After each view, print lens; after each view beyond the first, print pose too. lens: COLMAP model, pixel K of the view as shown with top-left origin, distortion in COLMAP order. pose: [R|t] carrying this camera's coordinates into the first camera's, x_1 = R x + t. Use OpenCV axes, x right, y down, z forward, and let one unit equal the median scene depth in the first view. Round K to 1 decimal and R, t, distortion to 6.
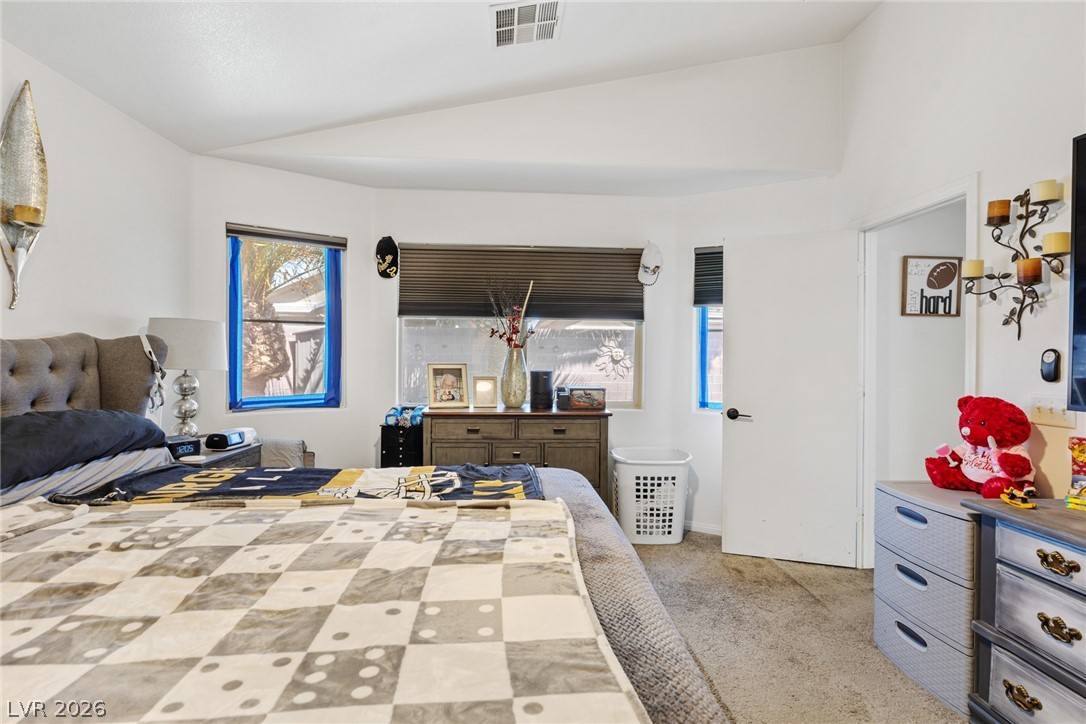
lens RADIAL K [[533.6, 0, 543.0], [0, 533.6, 362.0], [0, 0, 1]] dist [-0.003943, 0.000102]
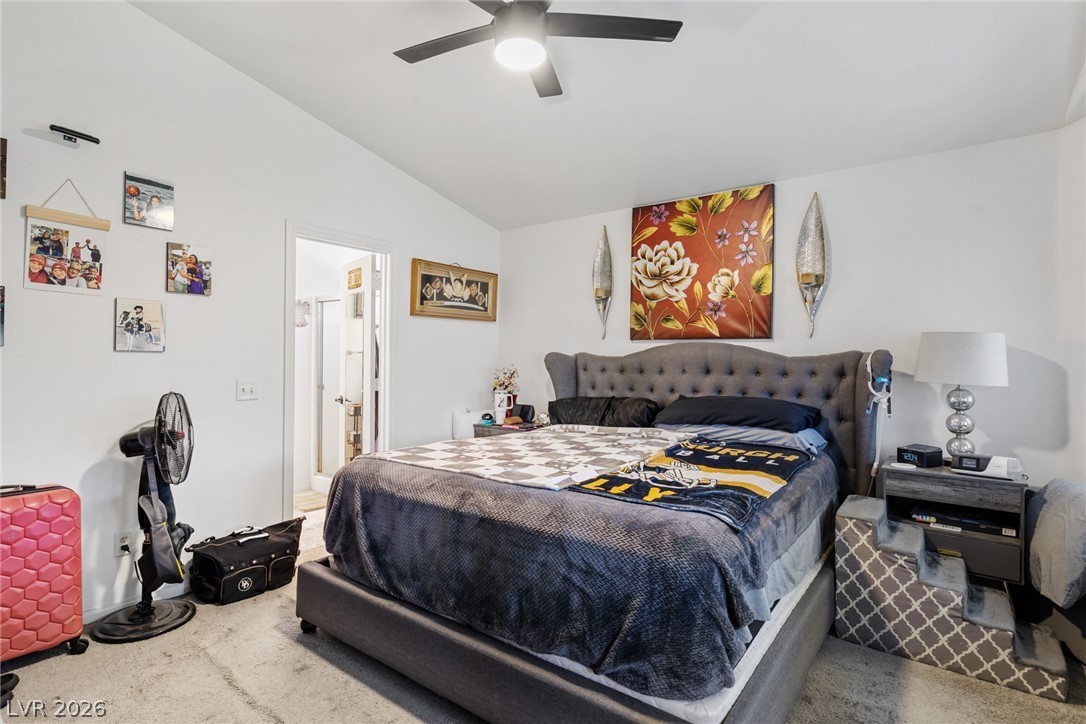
lens RADIAL K [[533.6, 0, 543.0], [0, 533.6, 362.0], [0, 0, 1]] dist [-0.003943, 0.000102]
pose [[-0.671844, -0.010127, -0.740623, 0.619742], [-0.021123, 0.999762, 0.005491, -0.016343], [0.740391, 0.019334, -0.671898, 1.178059]]
